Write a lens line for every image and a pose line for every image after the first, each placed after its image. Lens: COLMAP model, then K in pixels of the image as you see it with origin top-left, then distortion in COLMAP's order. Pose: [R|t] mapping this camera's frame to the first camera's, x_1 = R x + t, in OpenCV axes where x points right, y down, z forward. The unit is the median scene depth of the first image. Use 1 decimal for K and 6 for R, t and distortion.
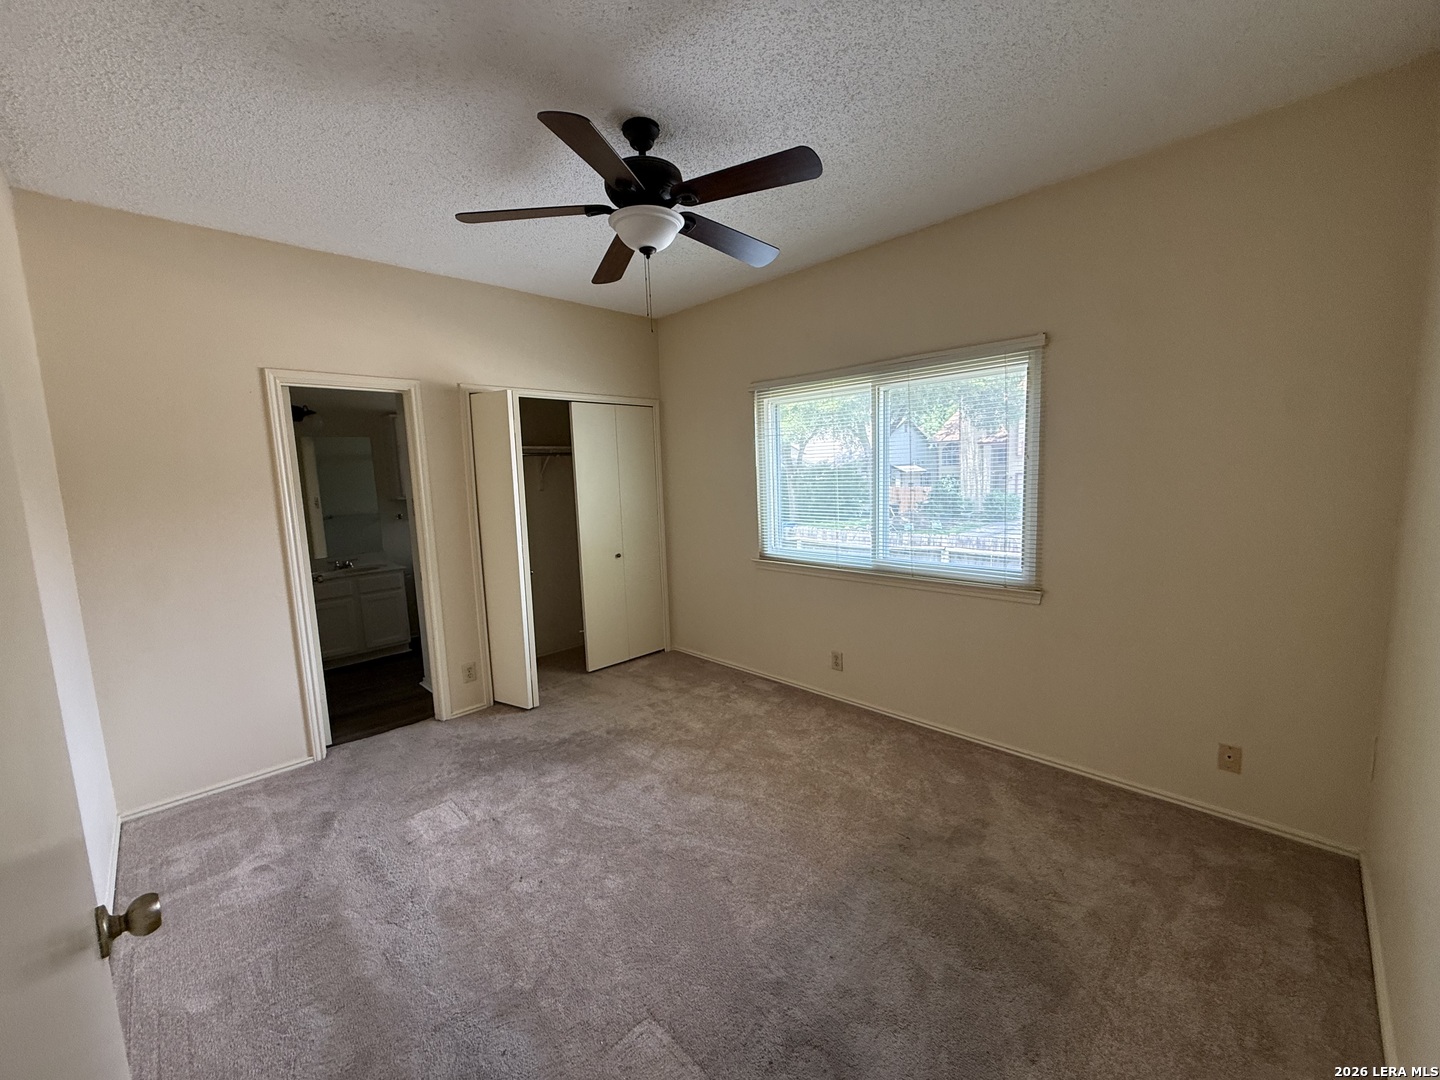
lens RADIAL K [[573.8, 0, 723.3], [0, 573.8, 537.8], [0, 0, 1]] dist [0.000147, -0.000024]
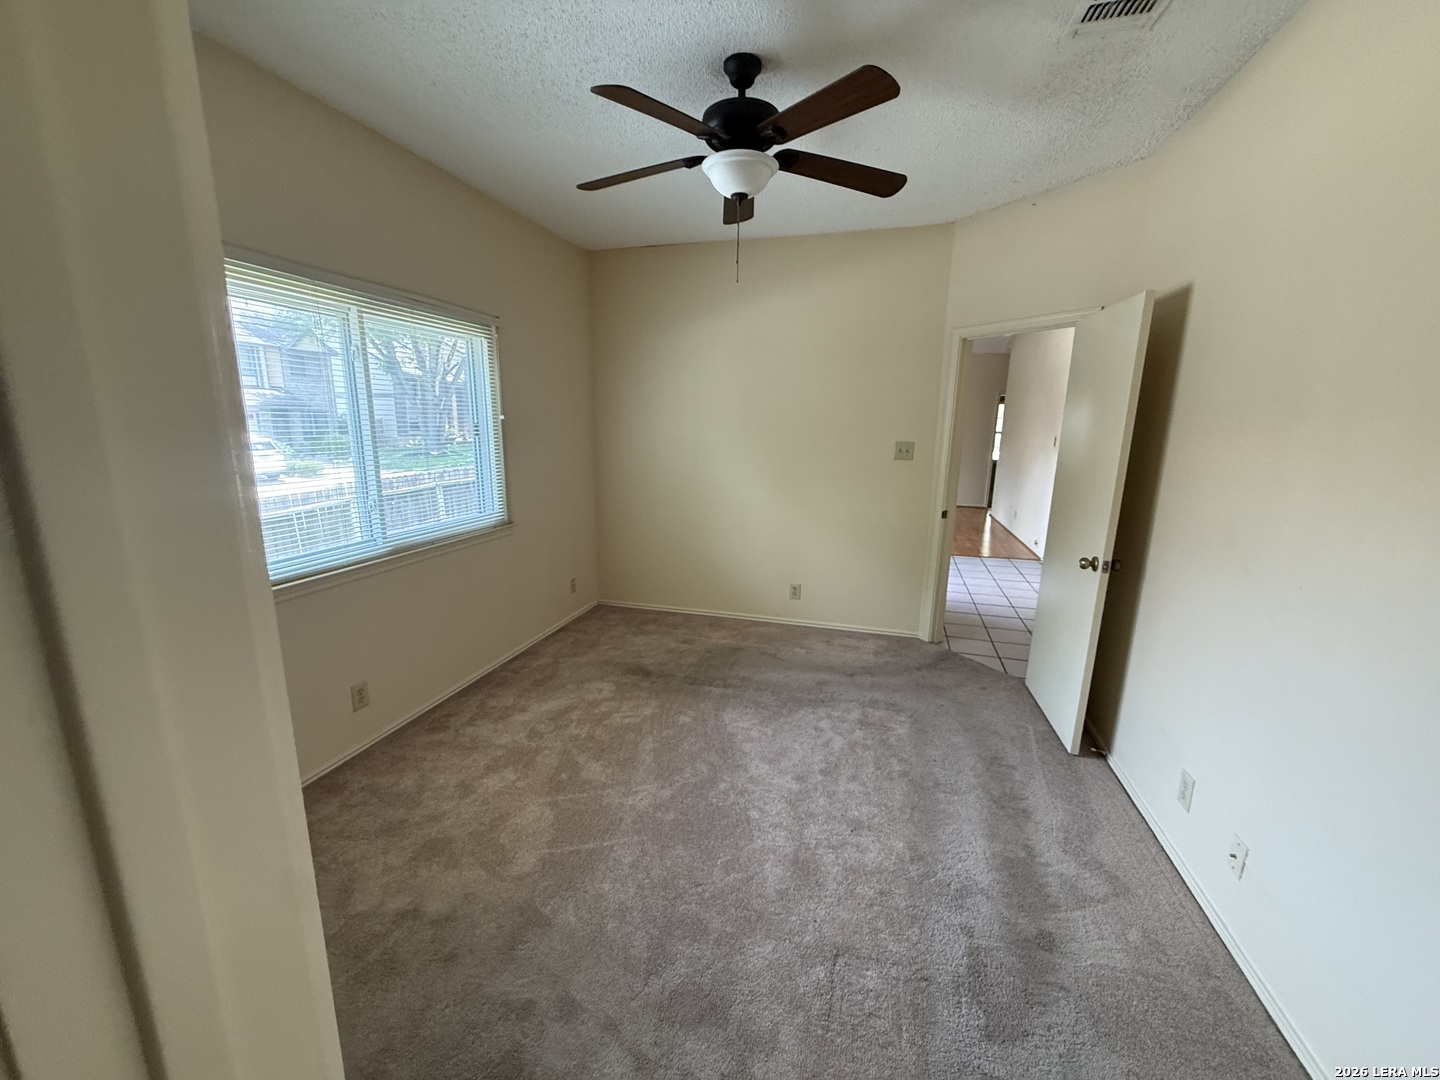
lens RADIAL K [[573.8, 0, 720.9], [0, 573.8, 545.2], [0, 0, 1]] dist [0.000147, -0.000024]
pose [[-0.486669, -0.154749, 0.859771, -0.782865], [0.108908, 0.965759, 0.235473, -0.110214], [-0.866771, 0.208234, -0.453152, 1.163182]]
